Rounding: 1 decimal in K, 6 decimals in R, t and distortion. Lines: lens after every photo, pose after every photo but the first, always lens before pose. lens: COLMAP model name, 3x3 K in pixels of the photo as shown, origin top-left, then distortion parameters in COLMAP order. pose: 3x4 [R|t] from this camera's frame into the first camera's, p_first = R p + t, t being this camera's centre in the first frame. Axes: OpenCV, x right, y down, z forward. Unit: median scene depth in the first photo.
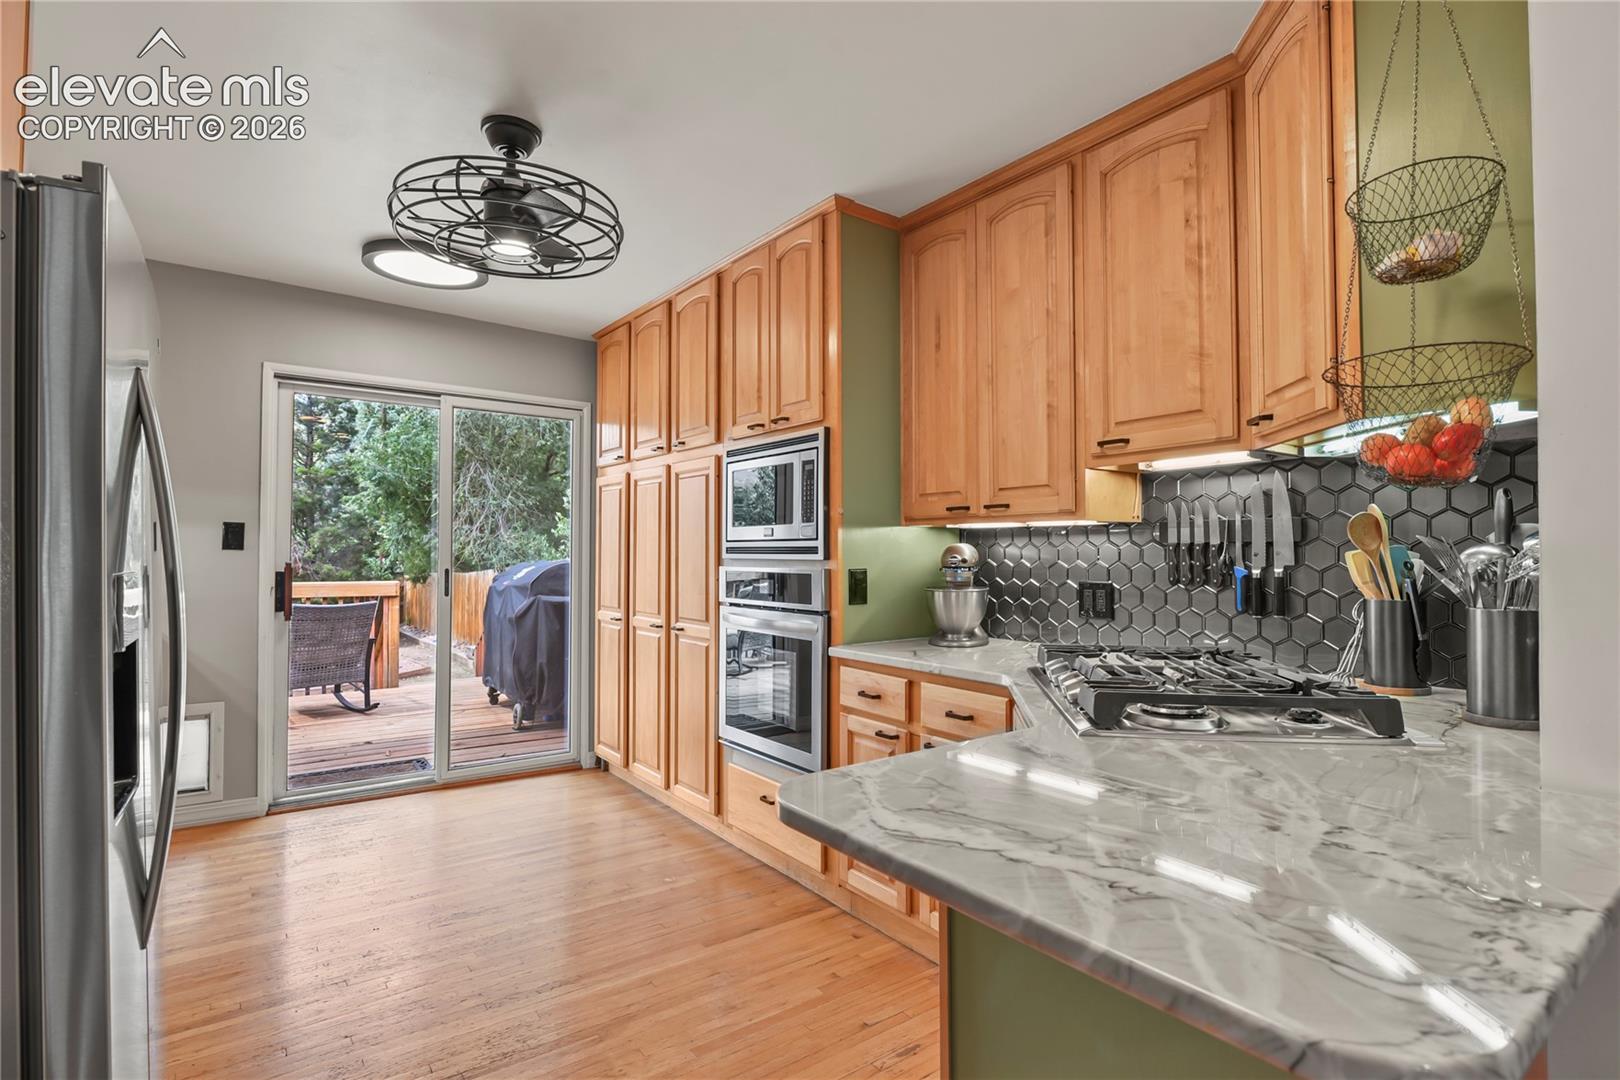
lens RADIAL K [[783.1, 0, 821.6], [0, 783.1, 541.5], [0, 0, 1]] dist [-0.000619, -0.005554]
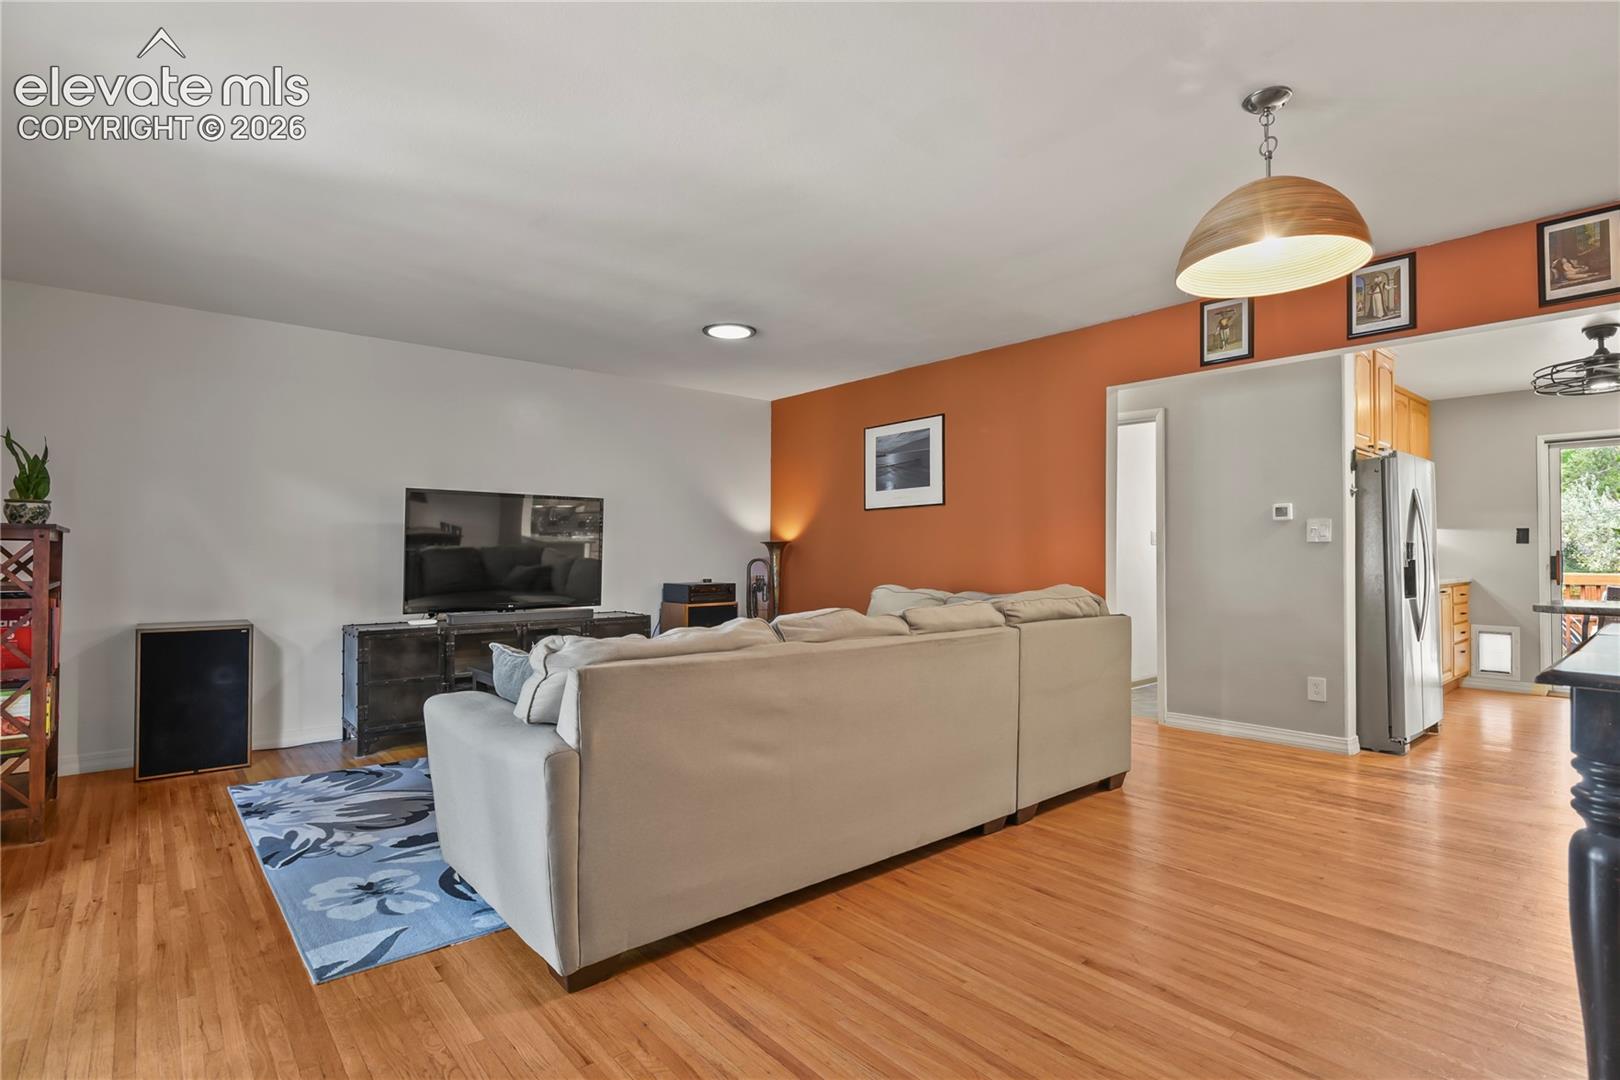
lens RADIAL K [[785.9, 0, 819.0], [0, 785.9, 544.7], [0, 0, 1]] dist [0.000278, -0.010617]
pose [[0.063871, -0.020868, -0.997740, 1.104802], [0.011143, 0.999734, -0.020196, 0.037226], [0.997896, -0.009828, 0.064086, -0.863362]]
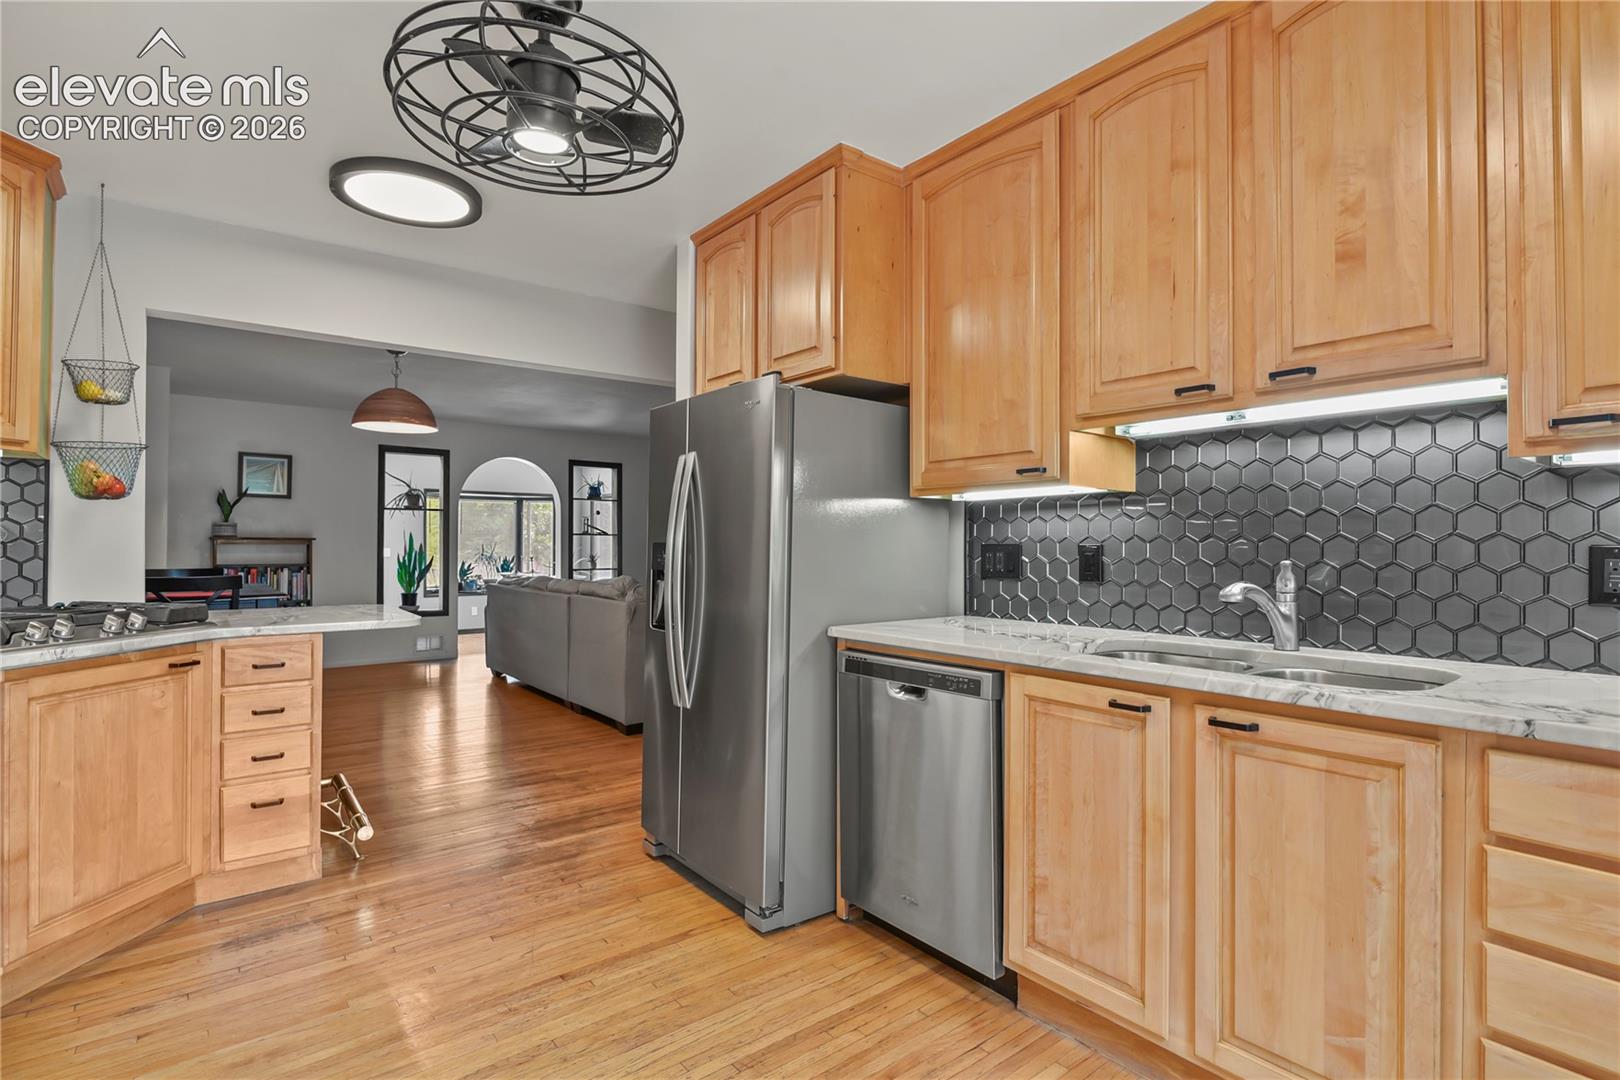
lens RADIAL K [[785.6, 0, 815.1], [0, 785.6, 543.2], [0, 0, 1]] dist [0.007990, -0.009845]
pose [[-0.999754, -0.009565, -0.020015, -0.497391], [-0.009307, 0.999873, -0.012940, 0.025460], [0.020137, -0.012751, -0.999716, 1.352587]]
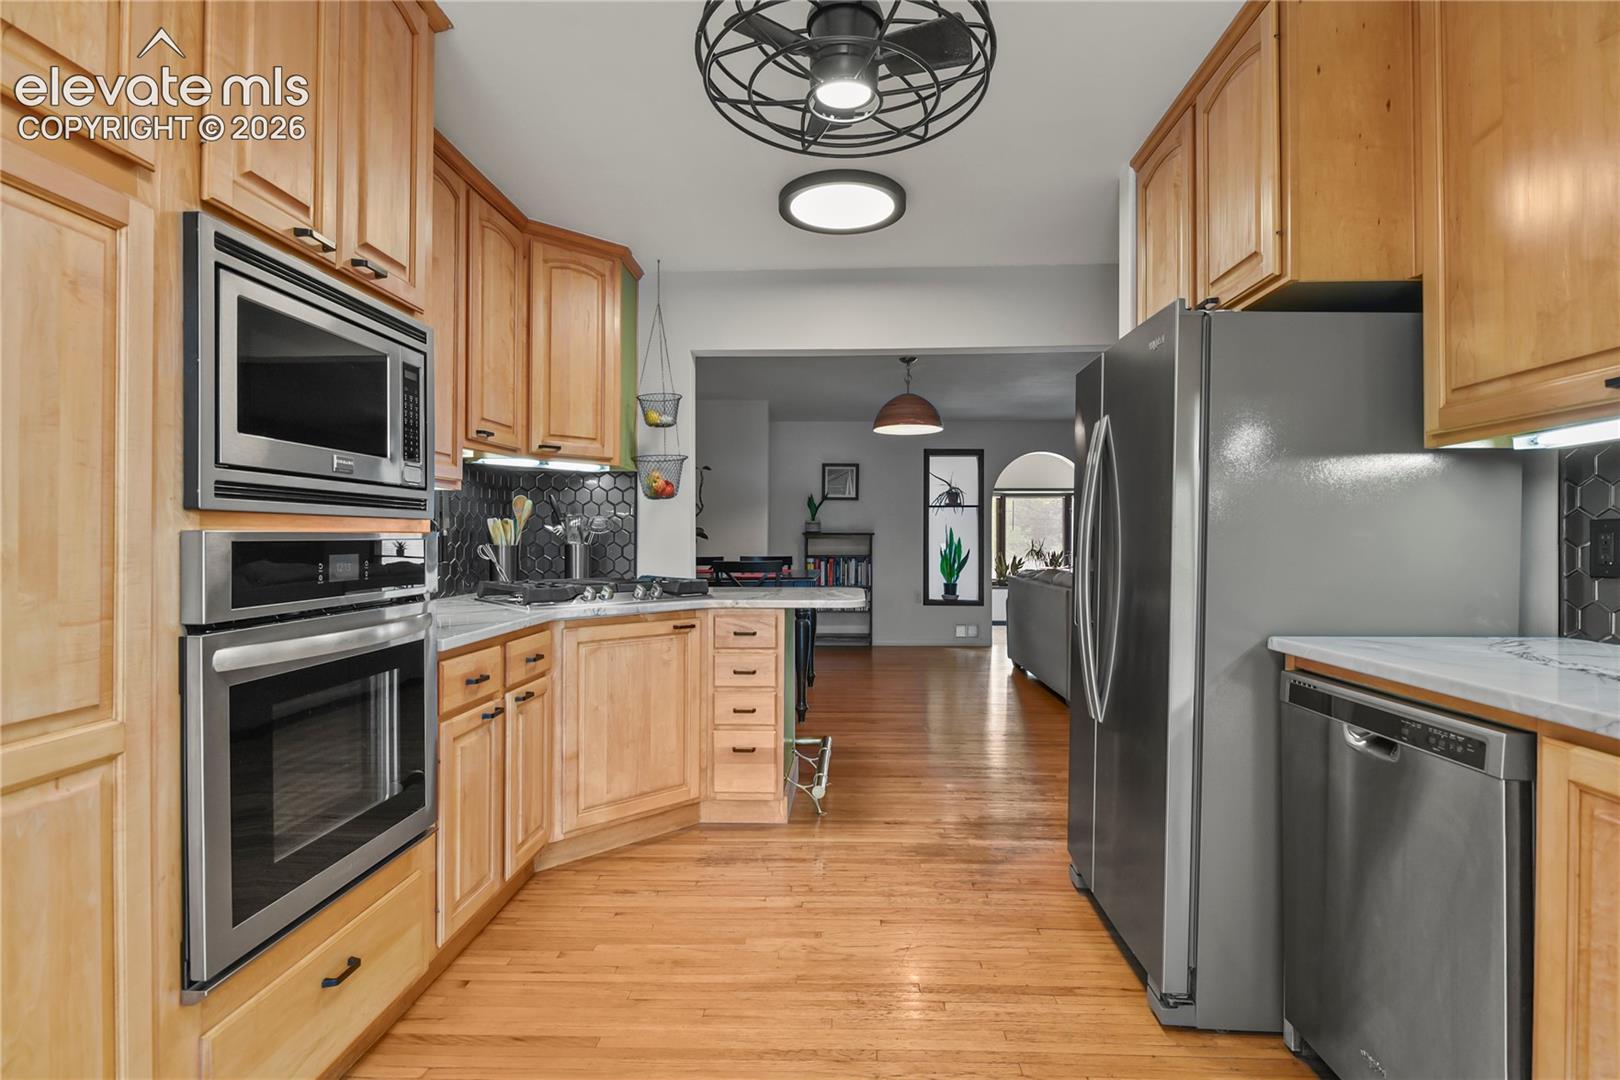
lens RADIAL K [[783.1, 0, 821.6], [0, 783.1, 541.5], [0, 0, 1]] dist [-0.000619, -0.005554]
pose [[-0.773489, -0.007419, 0.633766, -0.643414], [-0.013272, 0.999902, -0.004493, 0.038063], [-0.633670, -0.011887, -0.773512, 1.196436]]
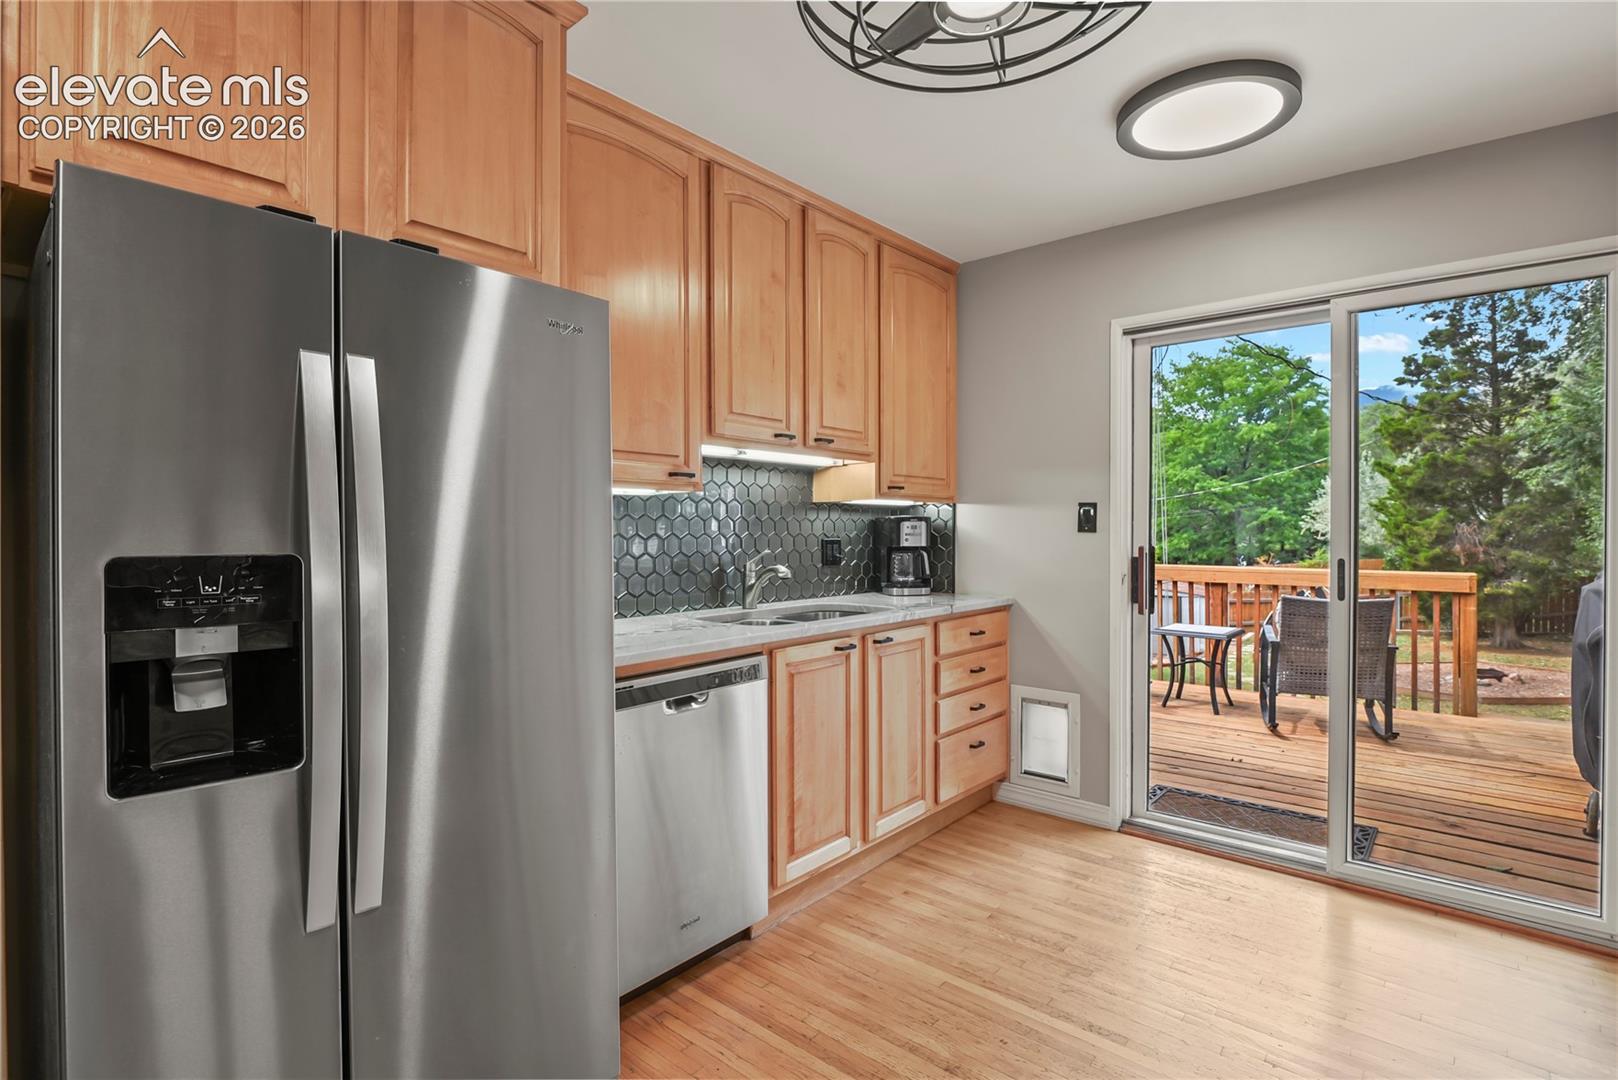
lens RADIAL K [[784.6, 0, 814.1], [0, 784.6, 543.2], [0, 0, 1]] dist [0.007990, -0.009845]
pose [[0.221216, 0.004955, -0.975212, 0.099413], [0.017630, 0.999803, 0.009079, 0.010550], [0.975066, -0.019201, 0.221085, 0.565551]]
